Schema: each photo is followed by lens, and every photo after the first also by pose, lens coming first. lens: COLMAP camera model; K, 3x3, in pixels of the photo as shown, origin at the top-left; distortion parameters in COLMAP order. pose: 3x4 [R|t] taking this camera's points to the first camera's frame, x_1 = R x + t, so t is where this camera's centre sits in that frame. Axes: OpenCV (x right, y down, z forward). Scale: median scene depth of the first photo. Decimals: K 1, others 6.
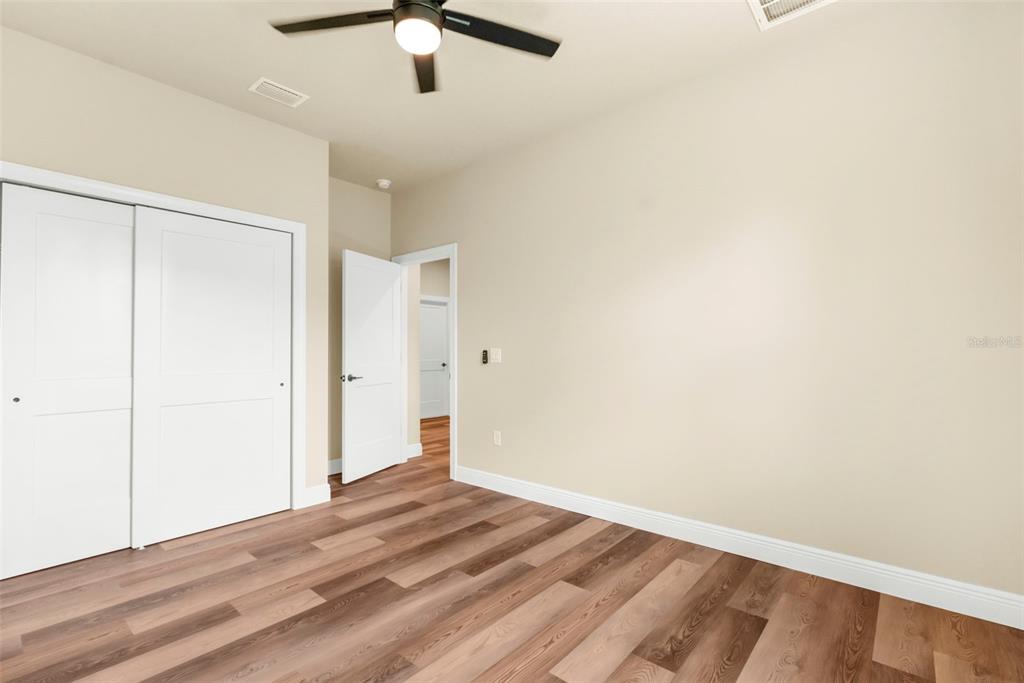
lens RADIAL K [[466.2, 0, 505.3], [0, 466.2, 351.5], [0, 0, 1]] dist [-0.001192, 0.000201]
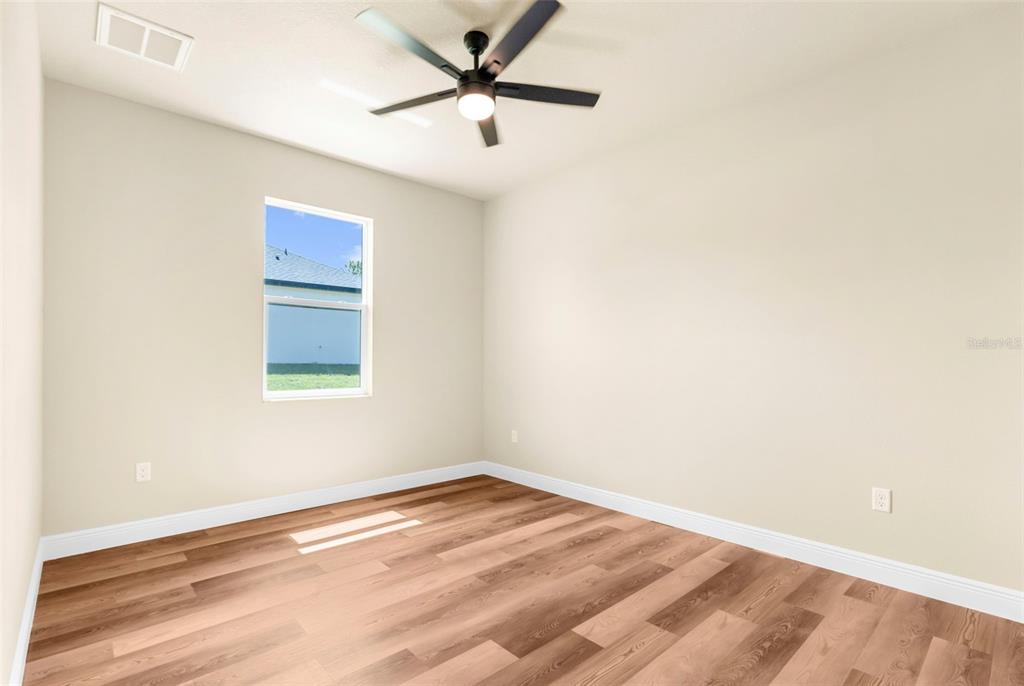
lens RADIAL K [[466.2, 0, 505.3], [0, 466.2, 353.0], [0, 0, 1]] dist [-0.001192, 0.000201]
pose [[-0.994061, 0.003114, 0.108777, -0.370907], [0.001548, 0.999894, -0.014476, -0.006265], [-0.108810, -0.014222, -0.993961, 2.039984]]
